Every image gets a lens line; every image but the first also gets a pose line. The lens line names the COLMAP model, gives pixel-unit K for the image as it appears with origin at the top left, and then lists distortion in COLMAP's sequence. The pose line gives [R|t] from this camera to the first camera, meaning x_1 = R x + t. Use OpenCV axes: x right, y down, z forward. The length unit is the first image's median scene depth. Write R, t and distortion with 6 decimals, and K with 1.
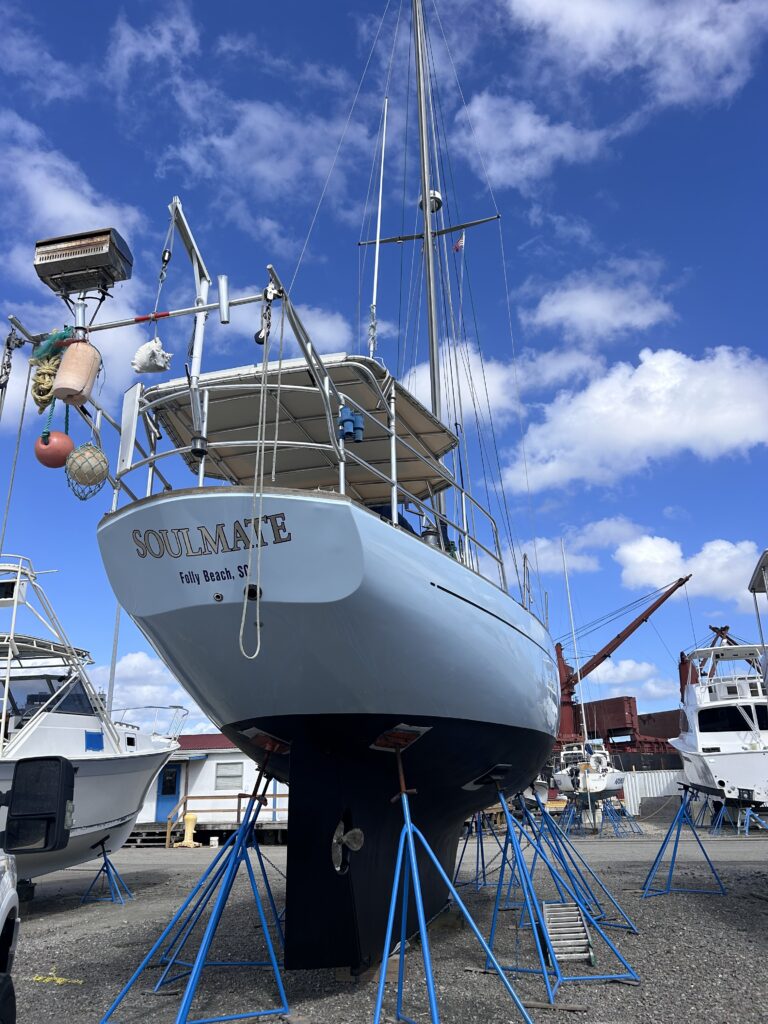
lens RADIAL K [[798.3, 0, 430.3], [0, 798.3, 512.4], [0, 0, 1]] dist [0.044309, -0.047428]
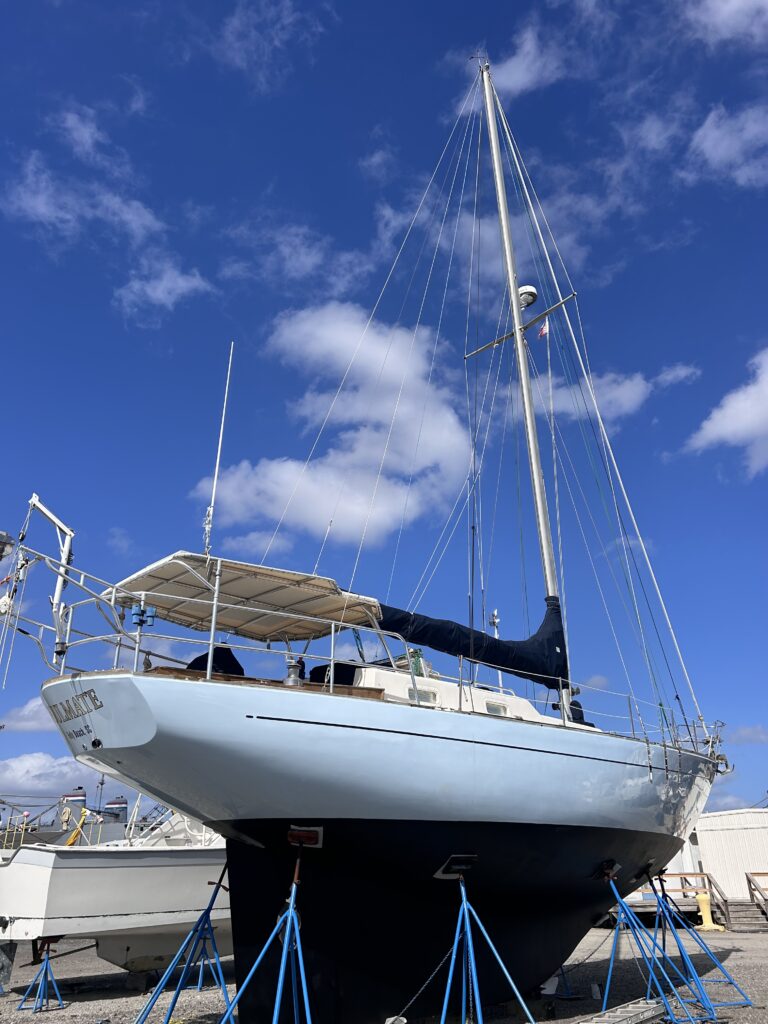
lens RADIAL K [[798.3, 0, 430.3], [0, 798.3, 512.4], [0, 0, 1]] dist [0.044309, -0.047428]
pose [[0.860027, -0.185633, -0.475283, 0.844024], [0.159231, 0.982597, -0.095649, -0.059148], [0.484767, 0.006581, 0.874618, 0.014103]]
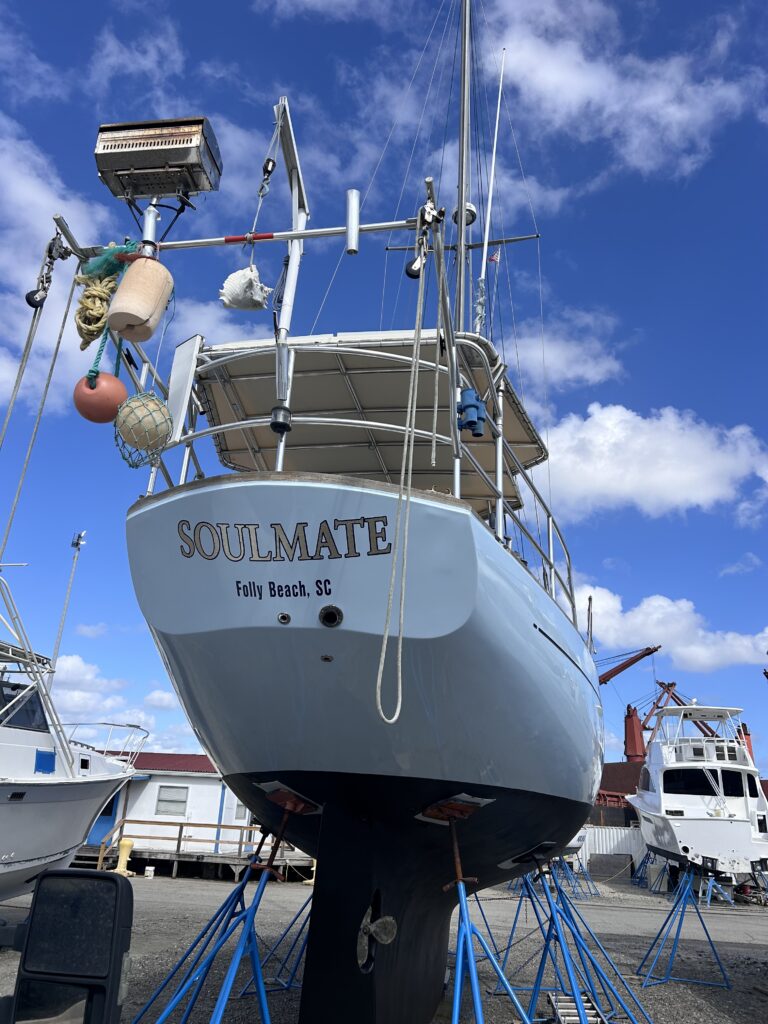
lens RADIAL K [[798.3, 0, 430.3], [0, 798.3, 512.4], [0, 0, 1]] dist [0.044309, -0.047428]
pose [[0.994143, 0.097628, 0.046356, -0.136875], [-0.095750, 0.994555, -0.041141, 0.018787], [-0.050120, 0.036461, 0.998077, 0.185106]]
